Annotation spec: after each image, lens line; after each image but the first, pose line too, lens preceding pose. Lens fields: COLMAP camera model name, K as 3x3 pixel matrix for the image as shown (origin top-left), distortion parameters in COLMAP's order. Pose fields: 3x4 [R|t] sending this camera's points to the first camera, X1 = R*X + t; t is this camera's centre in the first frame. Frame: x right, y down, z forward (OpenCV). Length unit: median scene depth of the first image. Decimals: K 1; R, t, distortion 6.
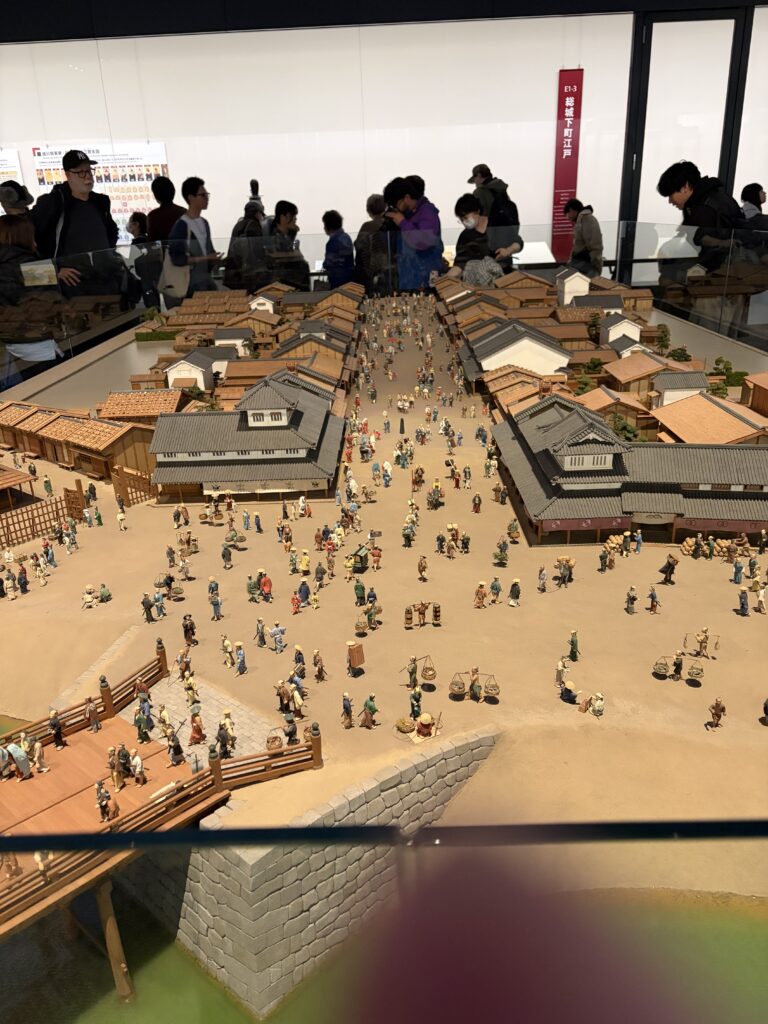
lens RADIAL K [[769.6, 0, 379.3], [0, 769.6, 515.0], [0, 0, 1]] dist [0.044721, -0.046496]
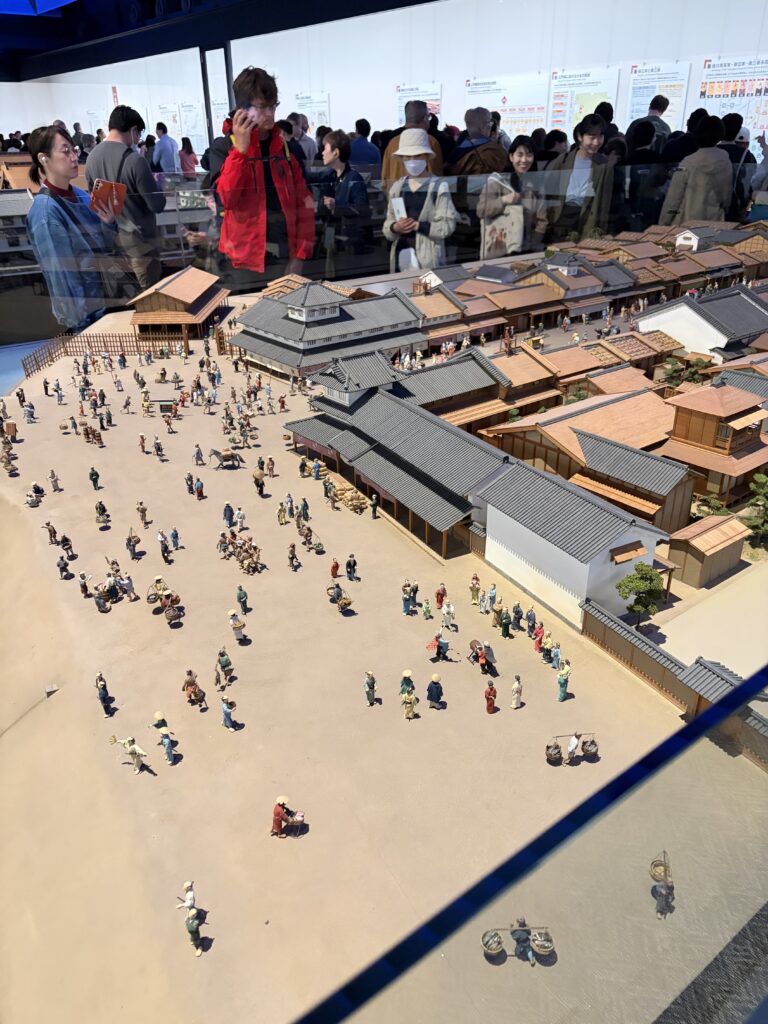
lens RADIAL K [[769.6, 0, 379.3], [0, 769.6, 515.0], [0, 0, 1]] dist [0.044721, -0.046496]
pose [[0.631717, 0.369889, -0.681260, 0.379914], [-0.301717, 0.926842, 0.223452, -0.058183], [0.714073, 0.064389, 0.697104, 0.091810]]
